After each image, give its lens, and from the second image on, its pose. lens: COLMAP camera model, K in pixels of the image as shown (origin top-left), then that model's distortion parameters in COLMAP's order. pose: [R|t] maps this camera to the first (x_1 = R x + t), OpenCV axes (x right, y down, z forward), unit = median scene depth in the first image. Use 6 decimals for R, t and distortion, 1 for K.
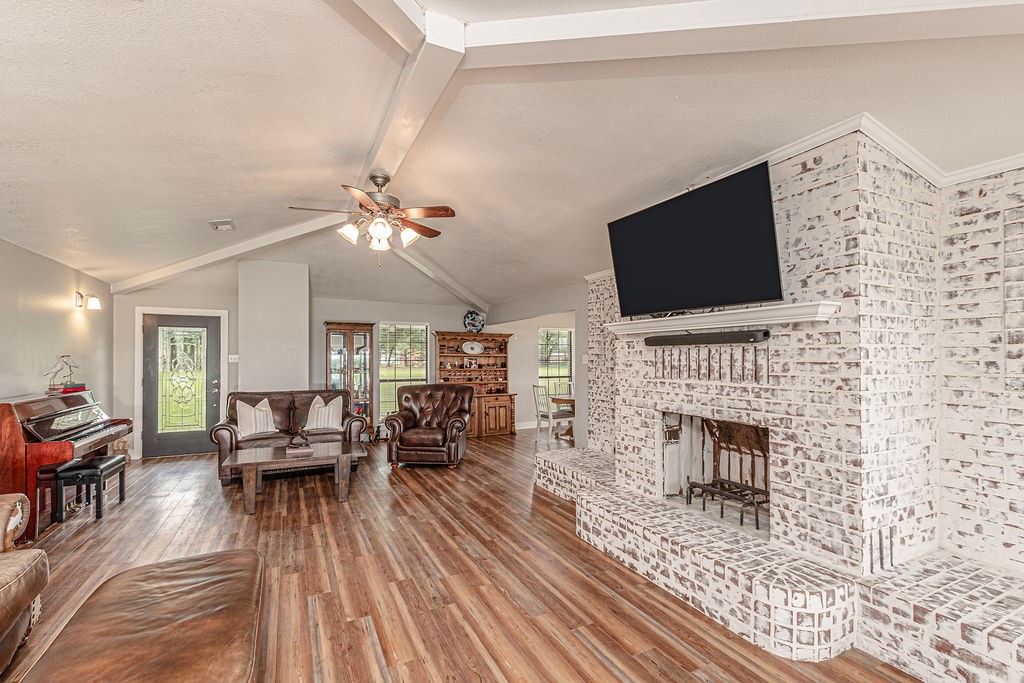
lens RADIAL K [[447.7, 0, 513.4], [0, 447.7, 359.3], [0, 0, 1]] dist [0.000759, -0.000037]
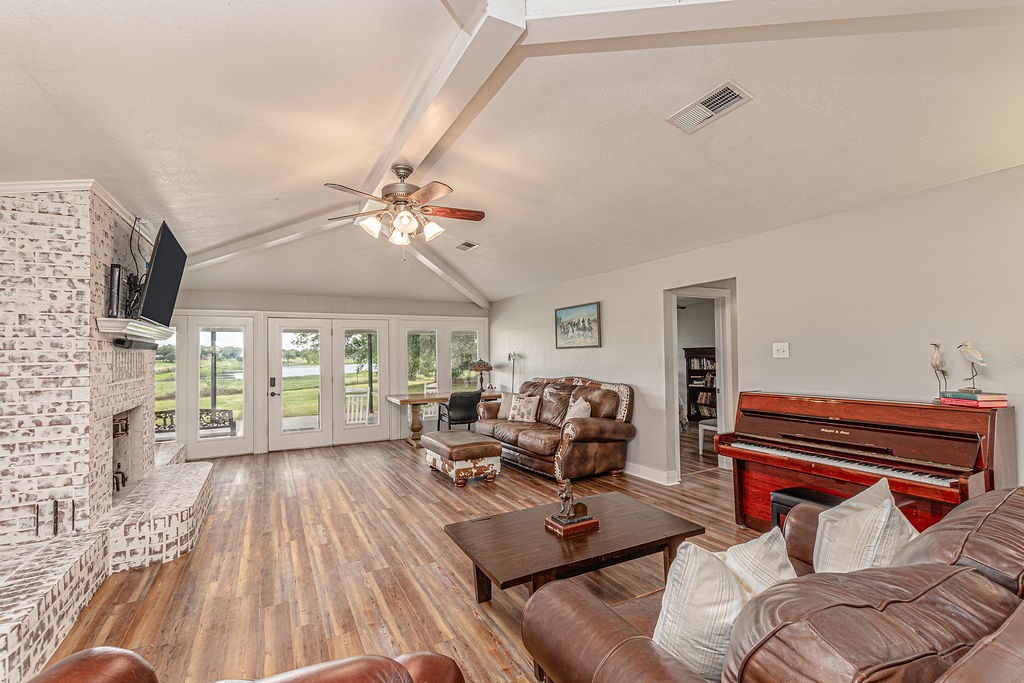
lens RADIAL K [[443.1, 0, 511.1], [0, 443.1, 345.5], [0, 0, 1]] dist [0.000701, -0.000665]
pose [[-0.999276, 0.014869, -0.035027, -0.517352], [0.015484, 0.999729, -0.017361, -0.005726], [0.034759, -0.017891, -0.999236, 2.044426]]
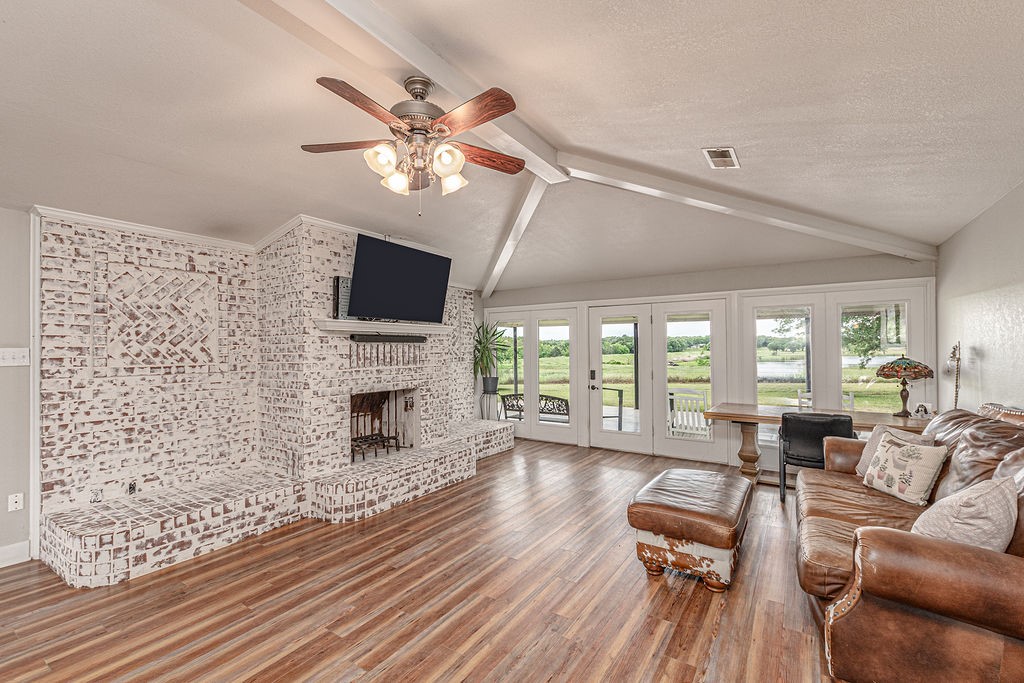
lens RADIAL K [[443.1, 0, 511.1], [0, 443.1, 345.5], [0, 0, 1]] dist [0.000701, -0.000665]
pose [[-0.501003, 0.010558, 0.865381, -0.985292], [0.009121, 0.999934, -0.006919, -0.007540], [-0.865398, 0.004427, -0.501066, 1.268828]]
